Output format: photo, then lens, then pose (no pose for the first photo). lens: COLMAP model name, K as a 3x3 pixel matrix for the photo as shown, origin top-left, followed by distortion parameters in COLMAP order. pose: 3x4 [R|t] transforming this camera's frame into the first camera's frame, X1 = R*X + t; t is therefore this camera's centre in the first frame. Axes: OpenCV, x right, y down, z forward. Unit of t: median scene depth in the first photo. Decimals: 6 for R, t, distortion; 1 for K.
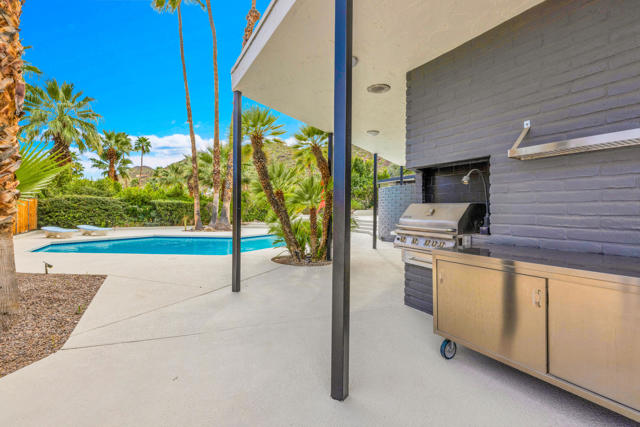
lens RADIAL K [[306.2, 0, 320.3], [0, 306.2, 210.6], [0, 0, 1]] dist [0.001972, 0.000448]
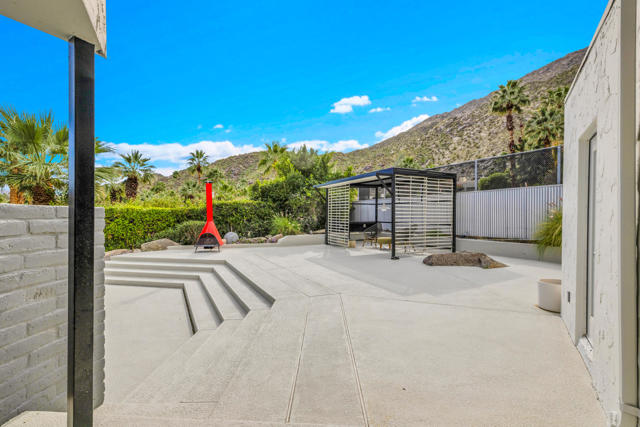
lens RADIAL K [[294.9, 0, 317.5], [0, 294.9, 216.2], [0, 0, 1]] dist [0.000576, 0.000117]
pose [[0.999001, 0.004298, -0.044485, 0.206384], [-0.004397, 0.999988, -0.002135, -0.037287], [0.044475, 0.002329, 0.999008, 0.478370]]
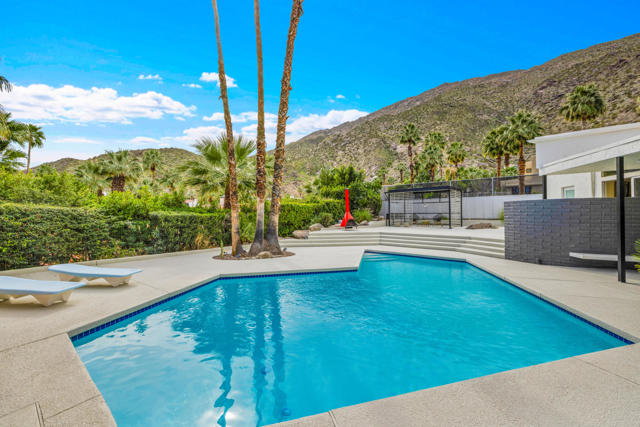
lens RADIAL K [[272.7, 0, 316.6], [0, 272.7, 211.3], [0, 0, 1]] dist [0.000447, 0.000001]
pose [[0.938412, 0.000651, 0.345519, -0.336146], [0.005826, 0.999826, -0.017708, -0.018955], [-0.345470, 0.018630, 0.938245, 0.274214]]
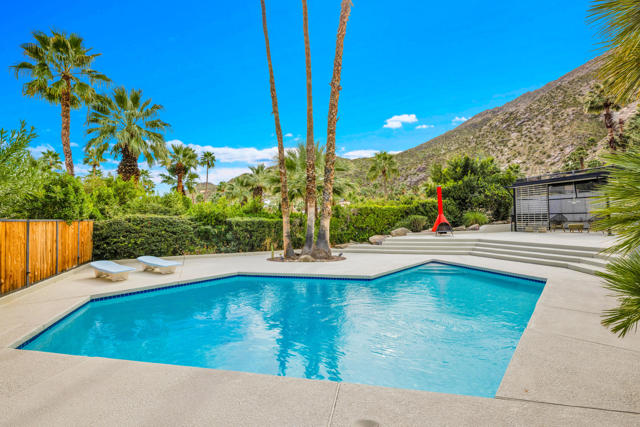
lens RADIAL K [[301.1, 0, 321.1], [0, 301.1, 210.5], [0, 0, 1]] dist [-0.000515, 0.000469]
pose [[0.987361, -0.023132, -0.156788, -0.156606], [0.017706, 0.999198, -0.035916, -0.017770], [0.157493, 0.032686, 0.986979, 0.227061]]
